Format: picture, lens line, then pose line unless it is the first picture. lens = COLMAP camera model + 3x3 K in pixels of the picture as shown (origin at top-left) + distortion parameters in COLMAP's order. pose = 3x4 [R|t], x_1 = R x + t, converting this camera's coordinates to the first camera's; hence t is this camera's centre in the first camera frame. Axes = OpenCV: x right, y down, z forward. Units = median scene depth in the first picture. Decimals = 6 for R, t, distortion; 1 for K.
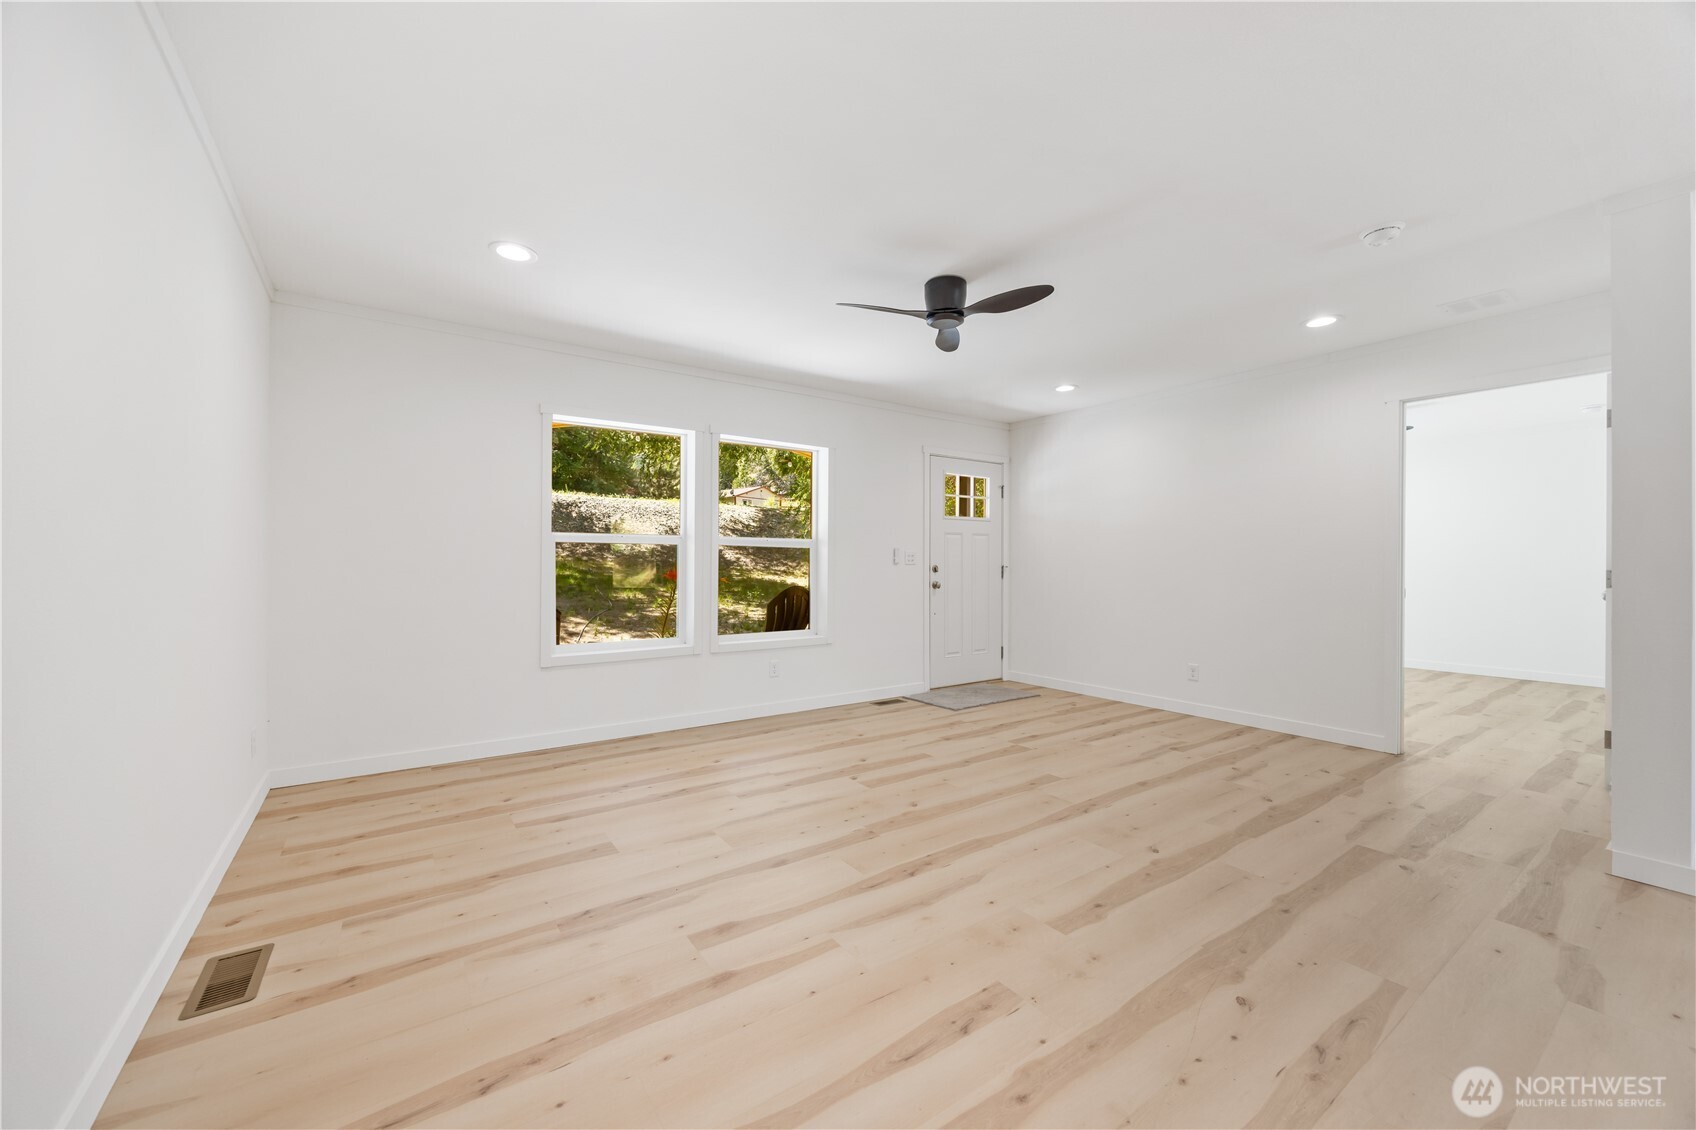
lens RADIAL K [[644.5, 0, 834.9], [0, 644.5, 569.0], [0, 0, 1]] dist [-0.002505, -0.000342]
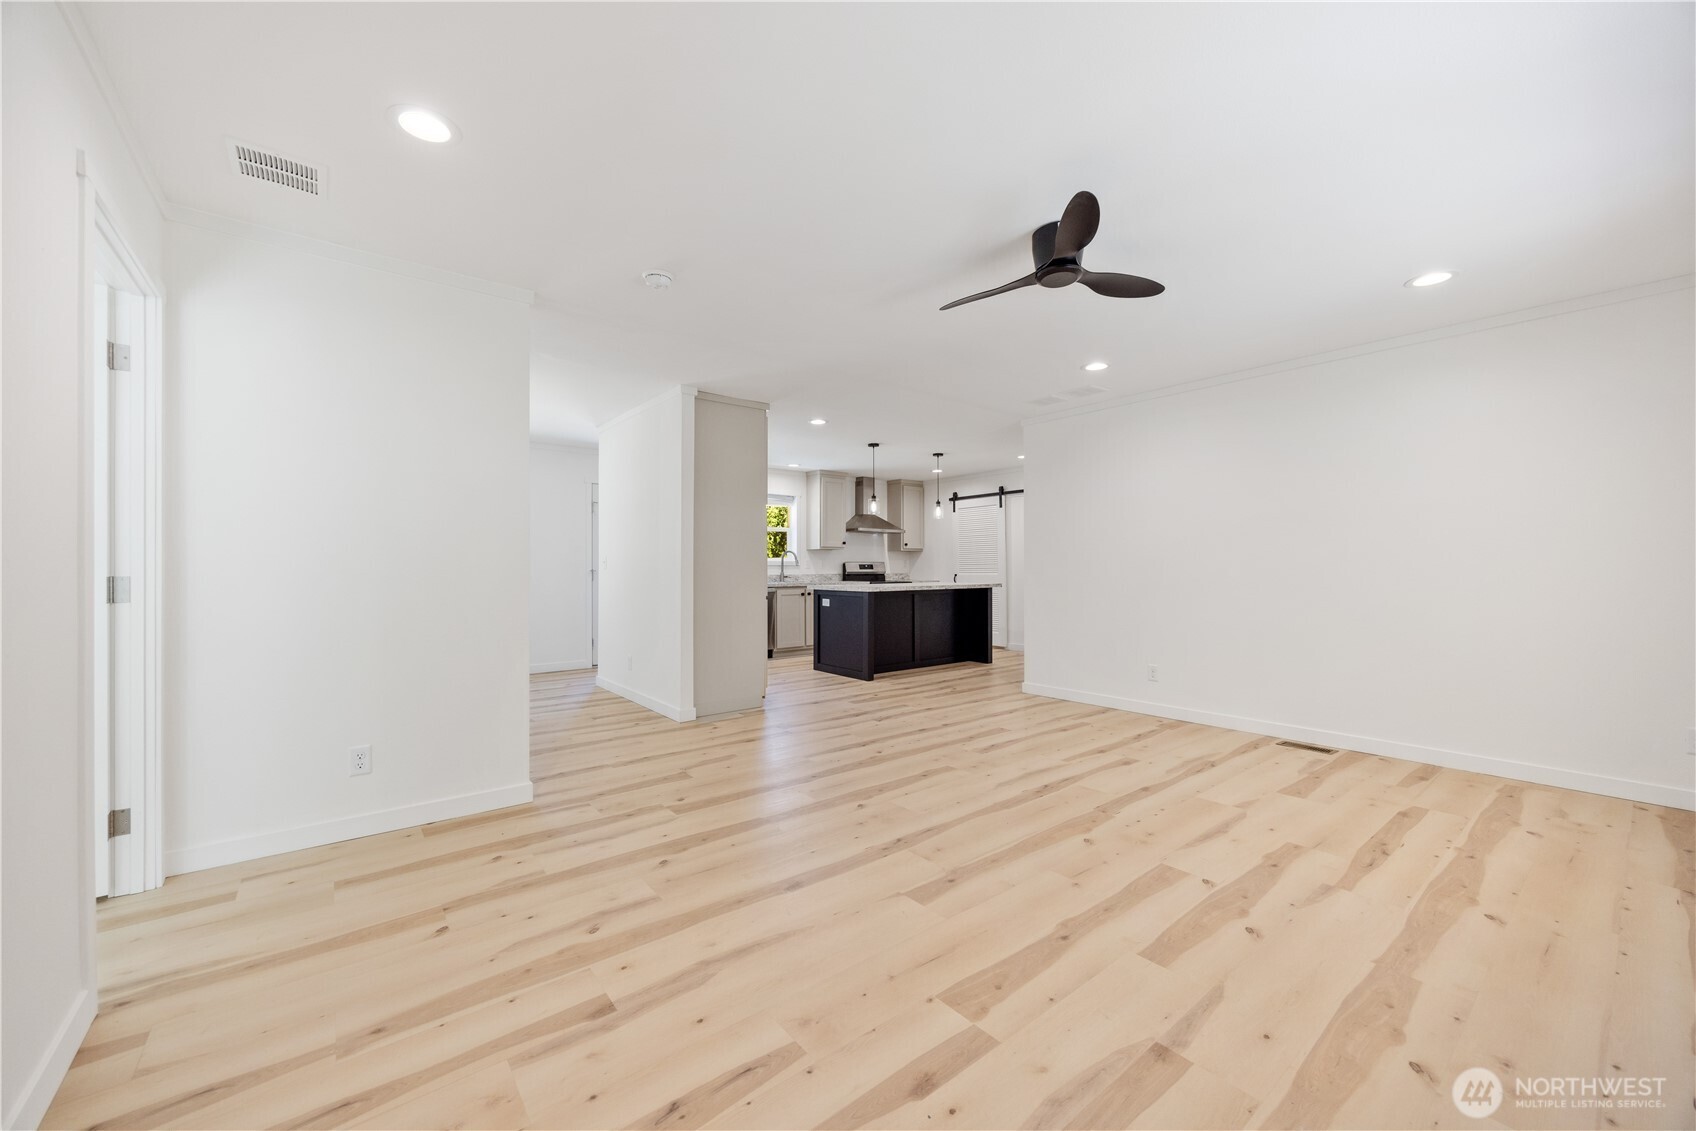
lens RADIAL K [[644.5, 0, 834.9], [0, 644.5, 569.5], [0, 0, 1]] dist [-0.002505, -0.000342]
pose [[-0.997999, -0.002692, -0.063177, 0.541692], [-0.003414, 0.999930, 0.011314, -0.015888], [0.063142, 0.011507, -0.997938, 1.910276]]
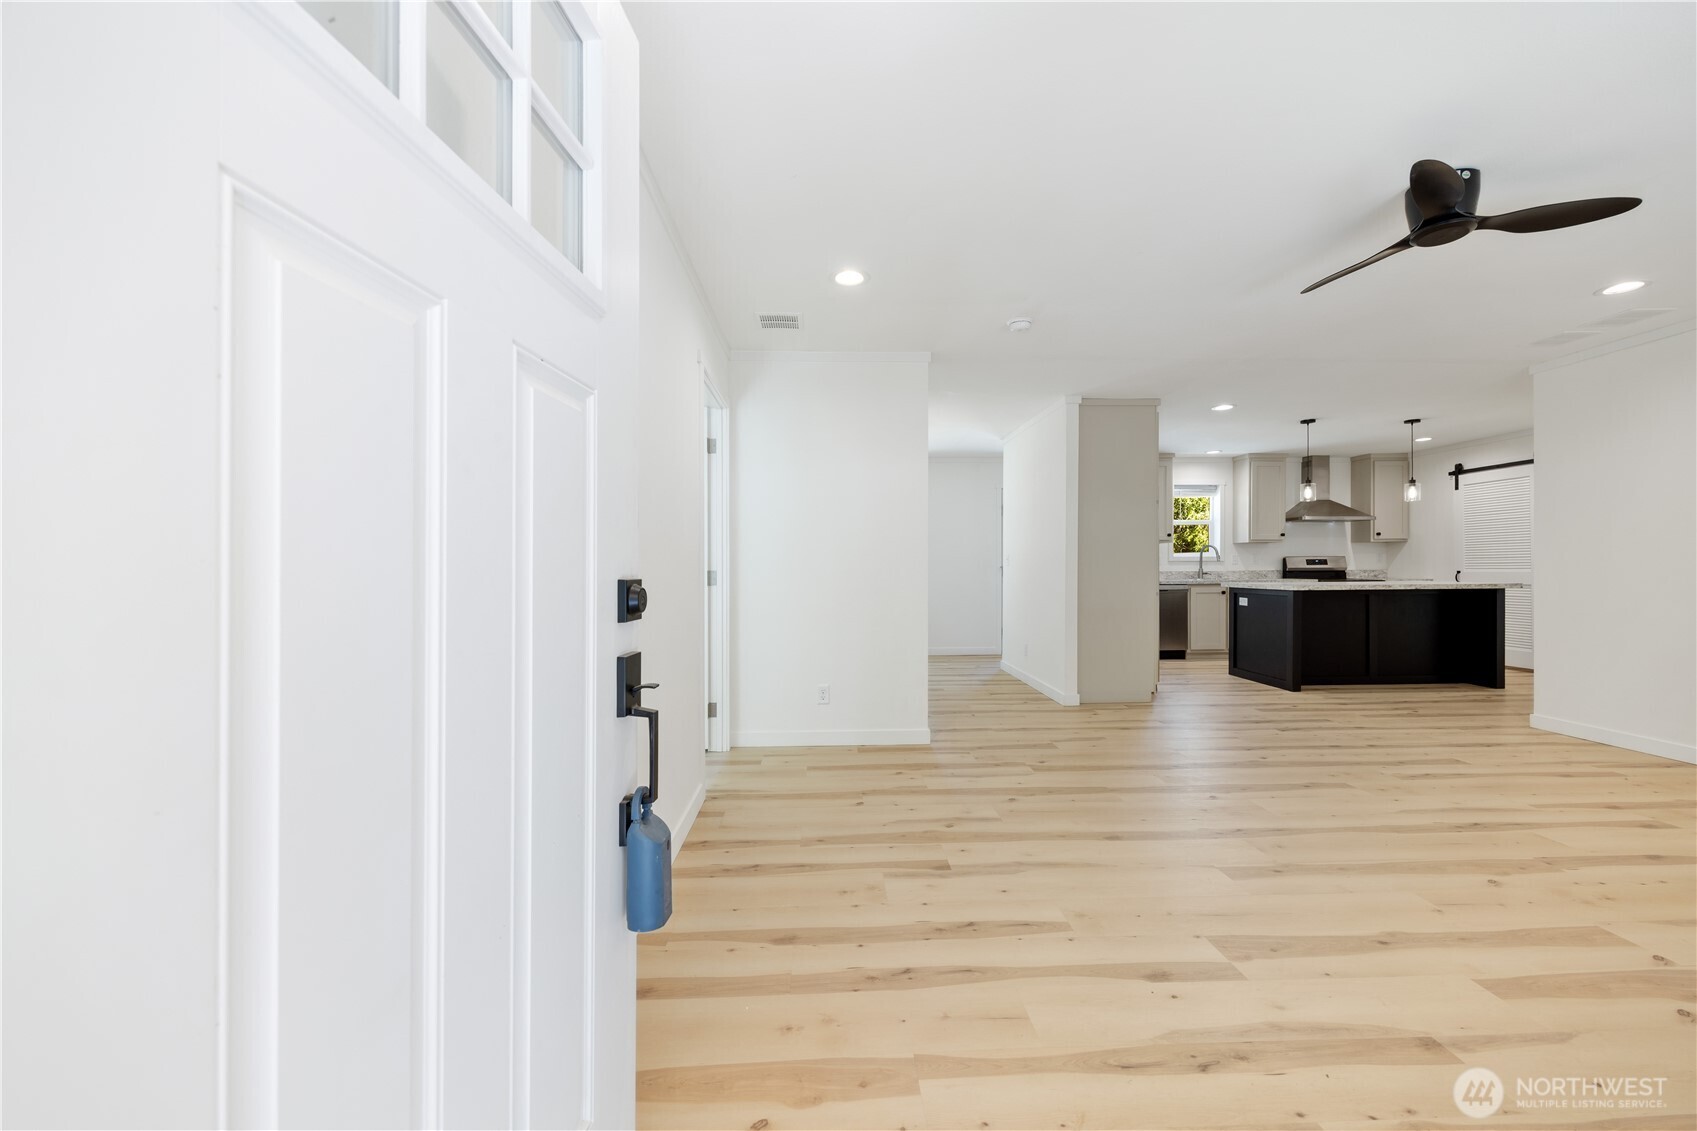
lens RADIAL K [[657.1, 0, 849.0], [0, 657.1, 560.8], [0, 0, 1]] dist [-0.001515, -0.000164]
pose [[-0.845072, 0.004593, 0.534633, 0.358878], [0.006782, 0.999975, 0.002130, -0.017650], [-0.534609, 0.005426, -0.845082, 2.110852]]
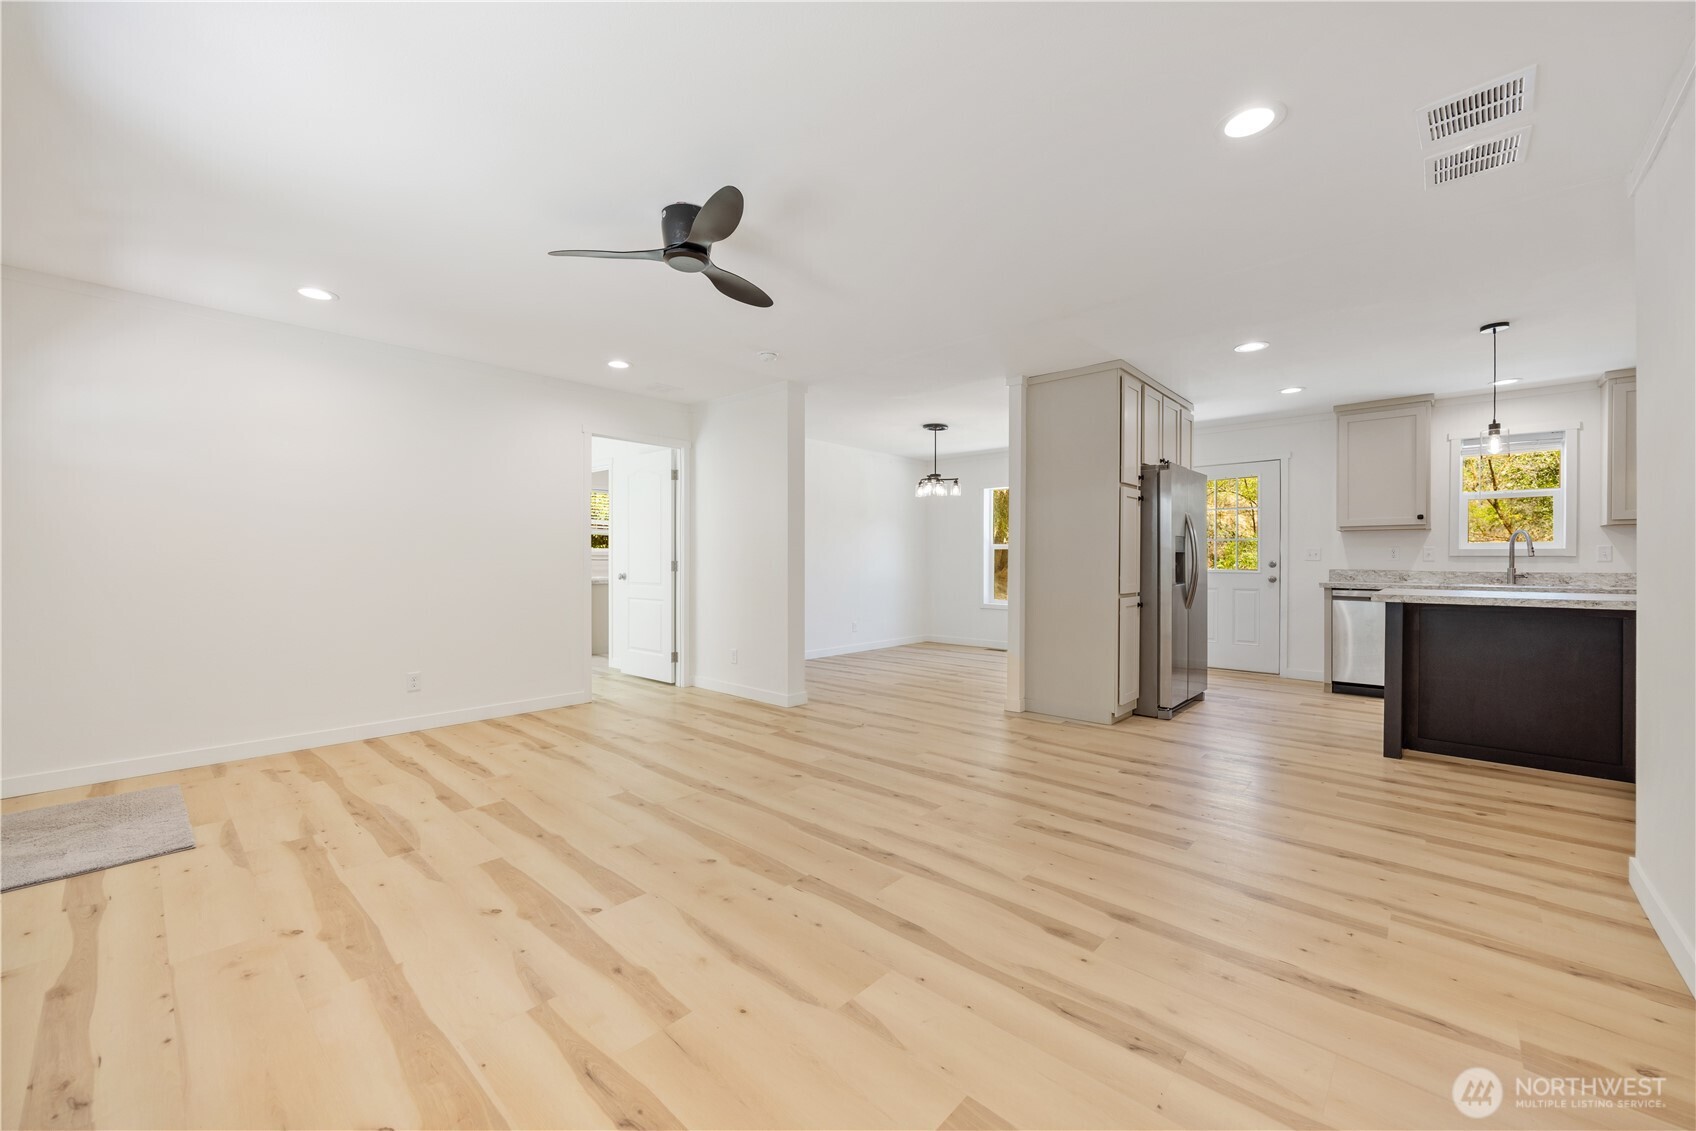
lens RADIAL K [[656.7, 0, 848.5], [0, 656.7, 560.8], [0, 0, 1]] dist [-0.001515, -0.000164]
pose [[-0.228225, -0.008216, 0.973574, -0.724595], [0.004742, 0.999943, 0.009550, -0.013043], [-0.973597, 0.006796, -0.228173, 1.045736]]
